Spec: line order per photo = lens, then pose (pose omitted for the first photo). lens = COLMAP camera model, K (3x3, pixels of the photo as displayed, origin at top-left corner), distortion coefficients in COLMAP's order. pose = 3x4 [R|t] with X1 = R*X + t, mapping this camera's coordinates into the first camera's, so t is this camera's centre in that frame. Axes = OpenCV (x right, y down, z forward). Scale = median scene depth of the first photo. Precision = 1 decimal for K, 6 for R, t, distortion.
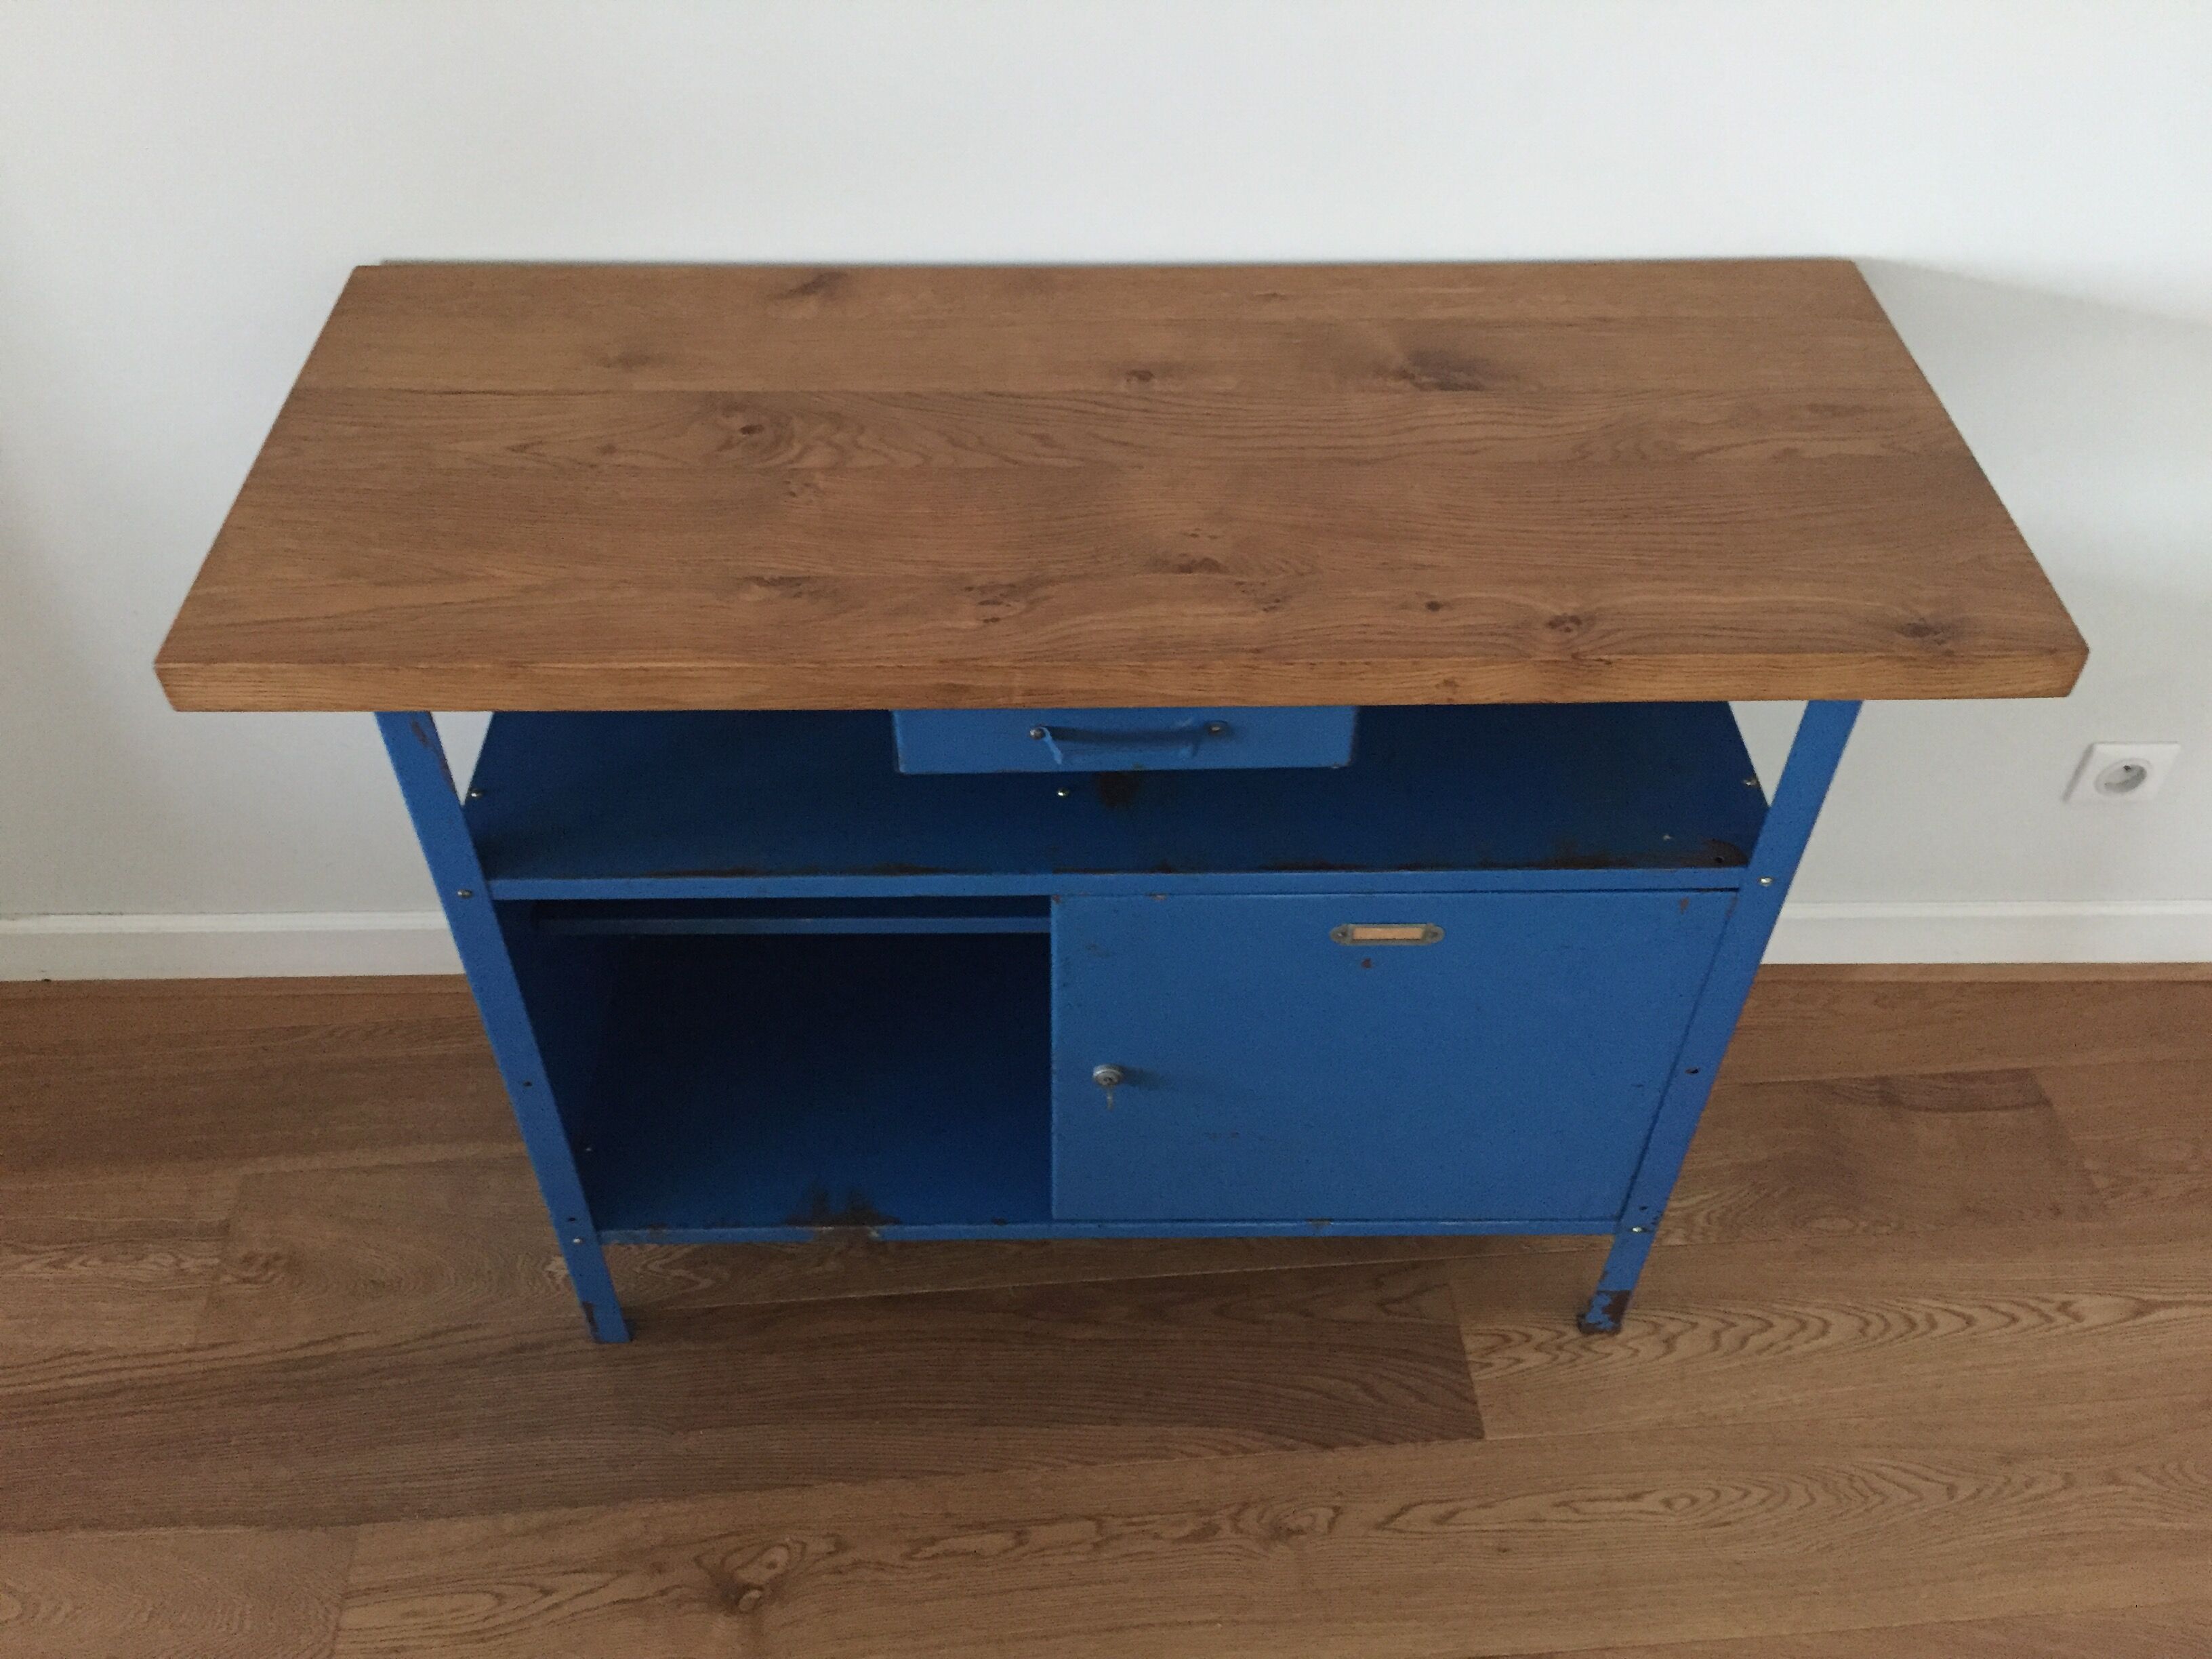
lens RADIAL K [[1900.9, 0, 1100.0], [0, 1900.9, 819.0], [0, 0, 1]] dist [0.078686, -0.113285]
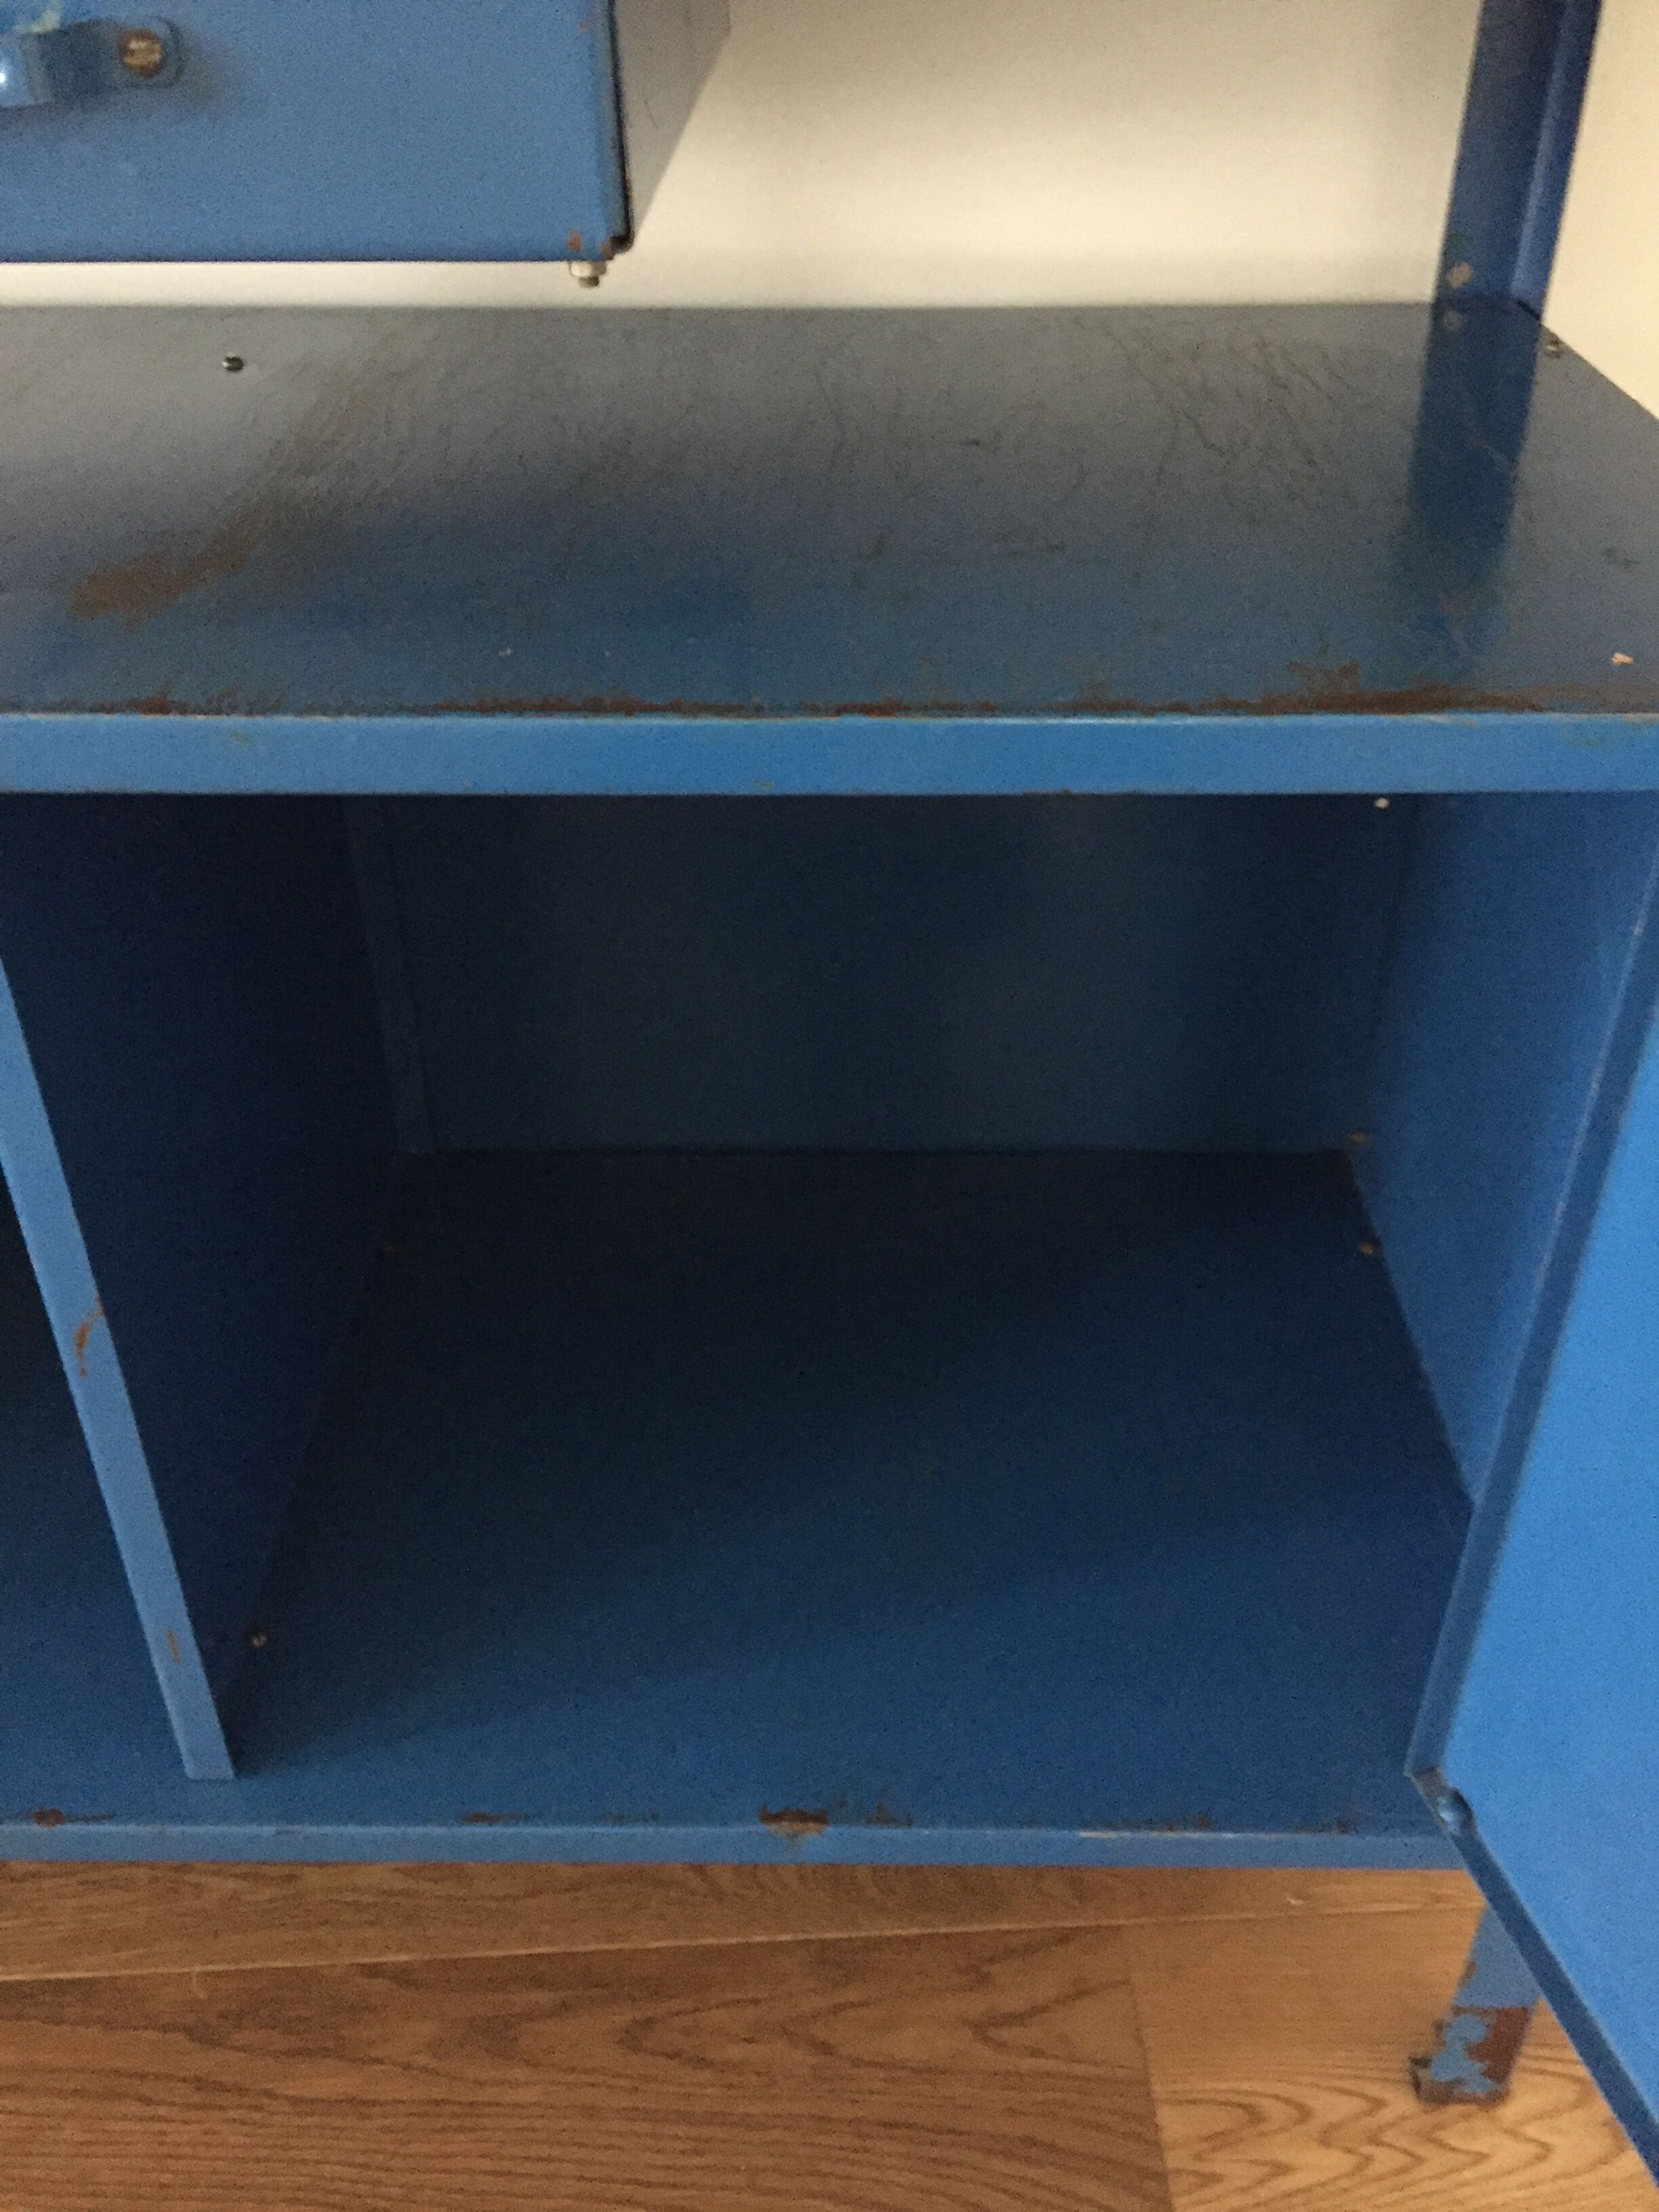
lens RADIAL K [[1900.9, 0, 831.5], [0, 1900.9, 1116.4], [0, 0, 1]] dist [0.078686, -0.113285]
pose [[0.999525, 0.006377, -0.030156, 0.134007], [-0.011286, 0.986138, -0.165545, 0.124621], [0.028683, 0.165807, 0.985741, 0.549103]]
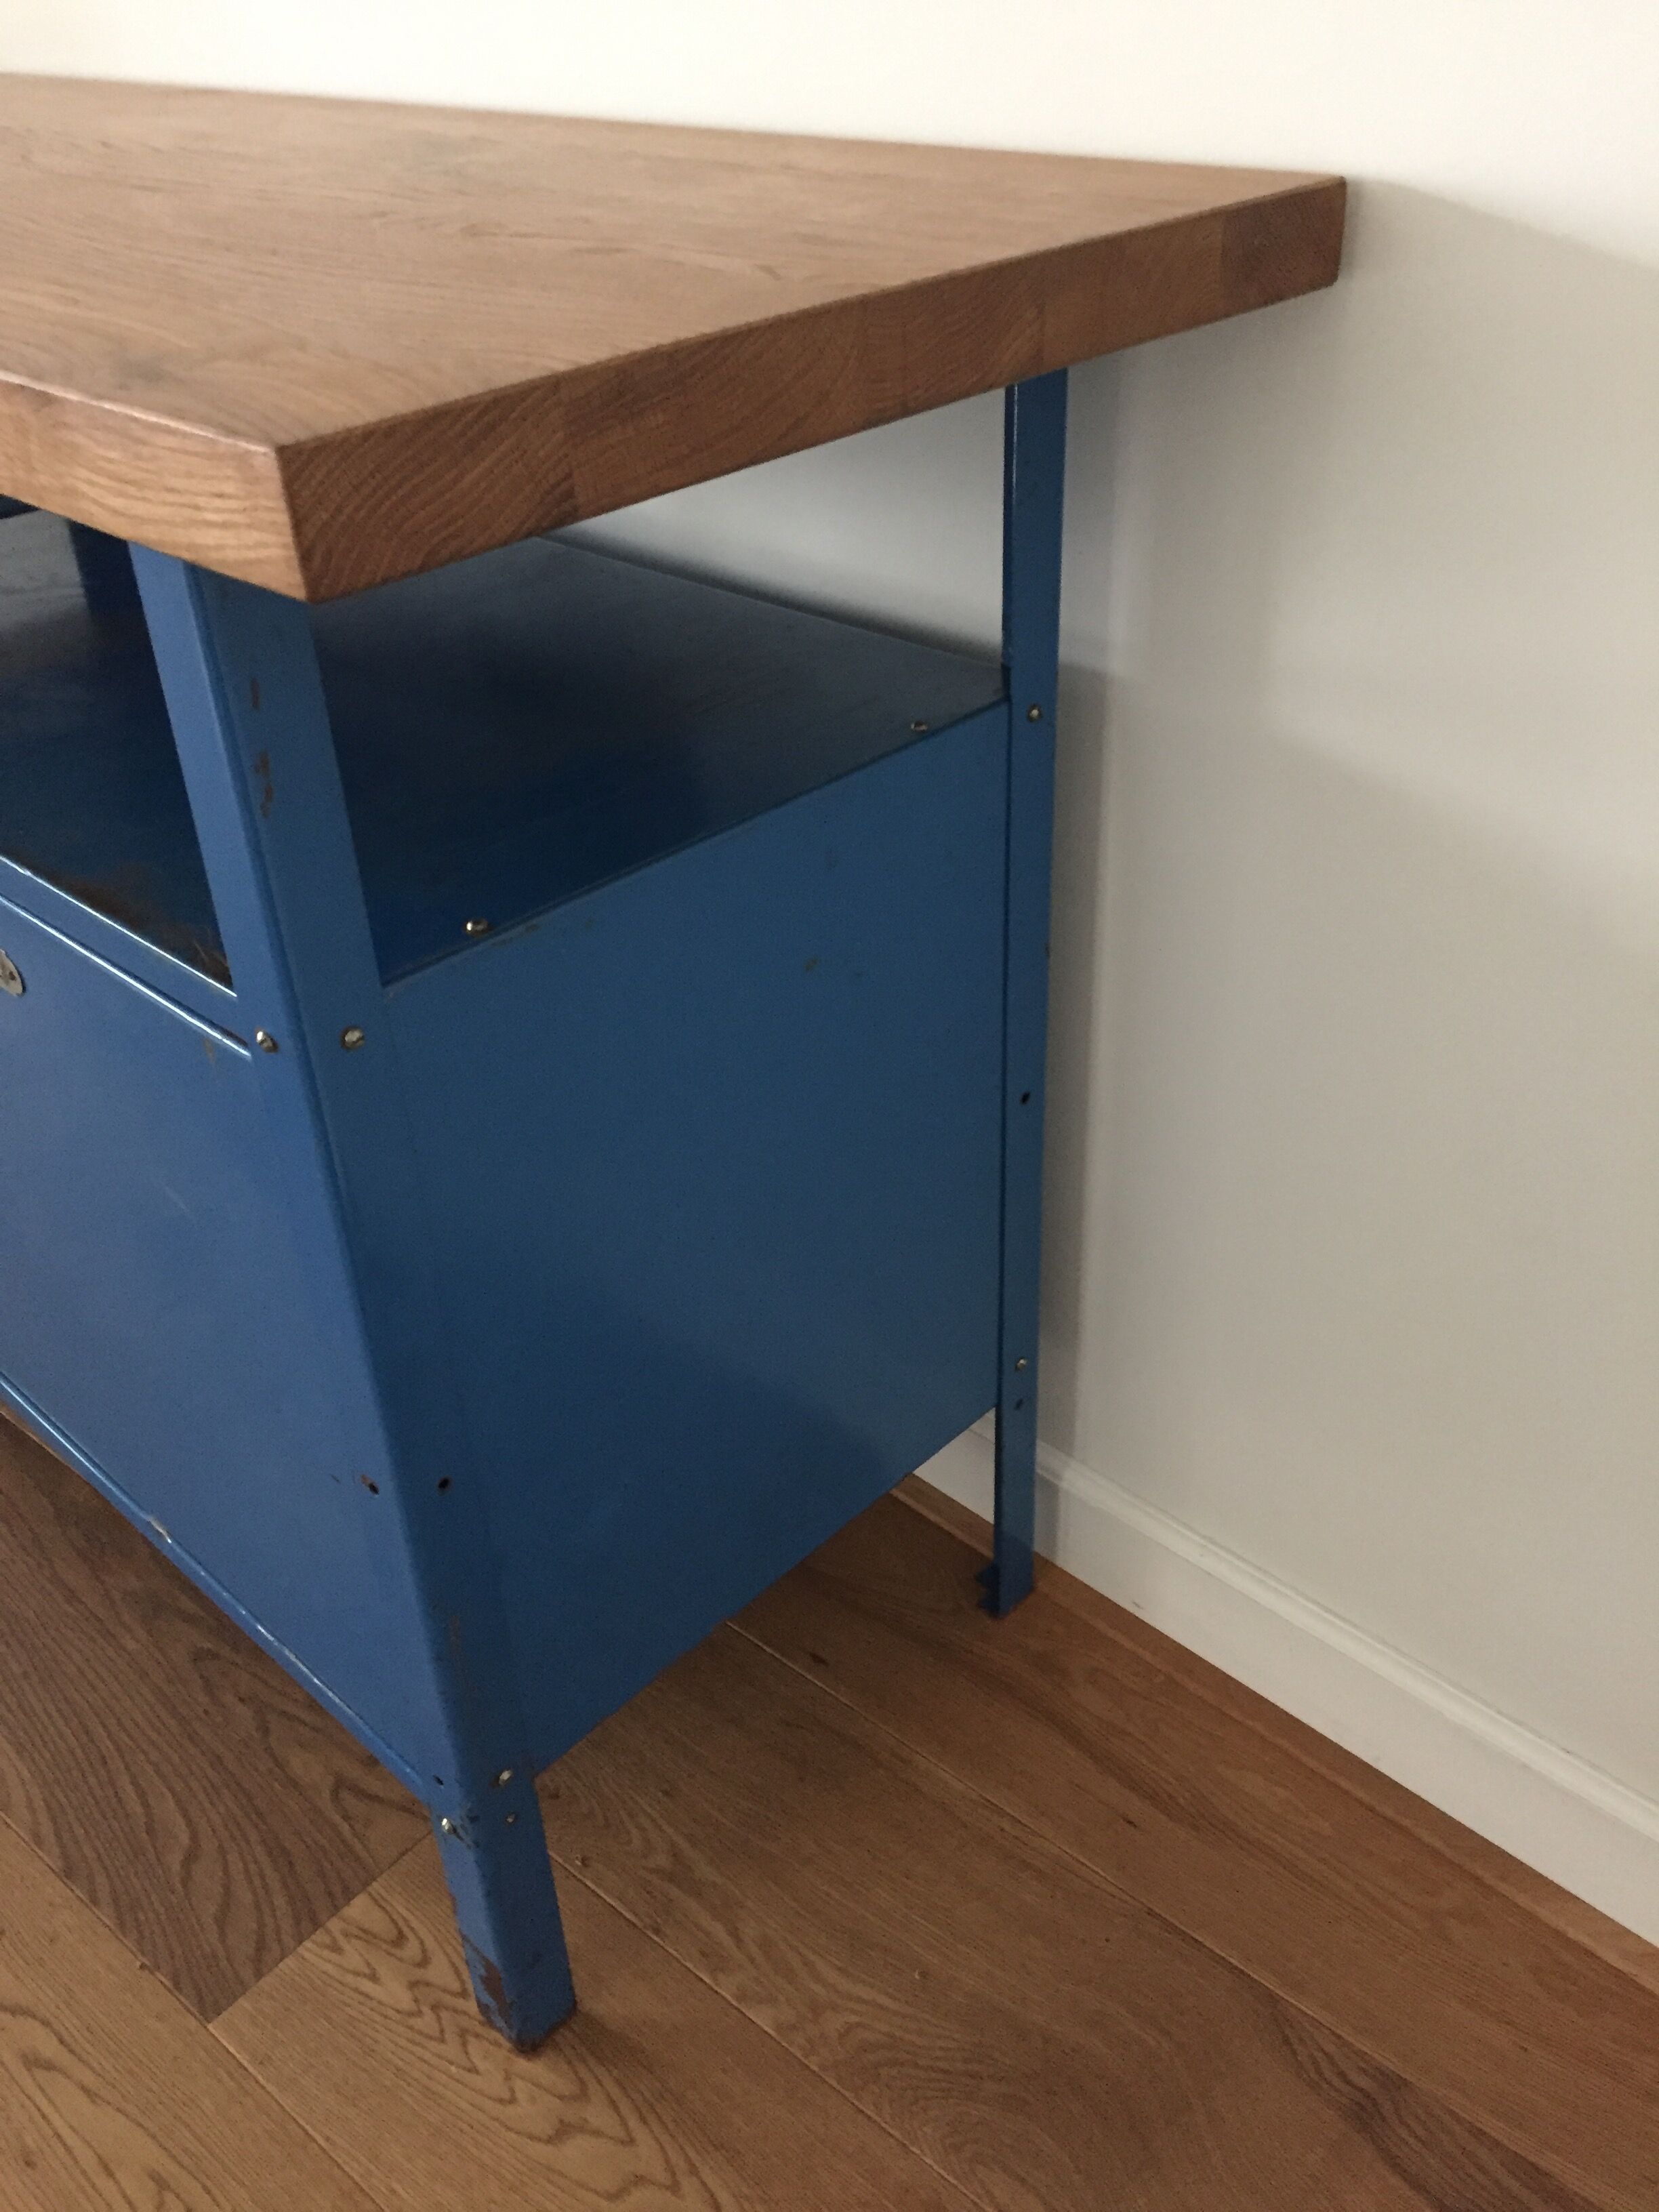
lens RADIAL K [[1900.9, 0, 839.2], [0, 1900.9, 1106.6], [0, 0, 1]] dist [0.078686, -0.113285]
pose [[0.707897, 0.355595, -0.610274, 0.623274], [-0.463188, 0.886011, -0.021021, -0.009018], [0.533235, 0.297552, 0.791911, 0.561197]]
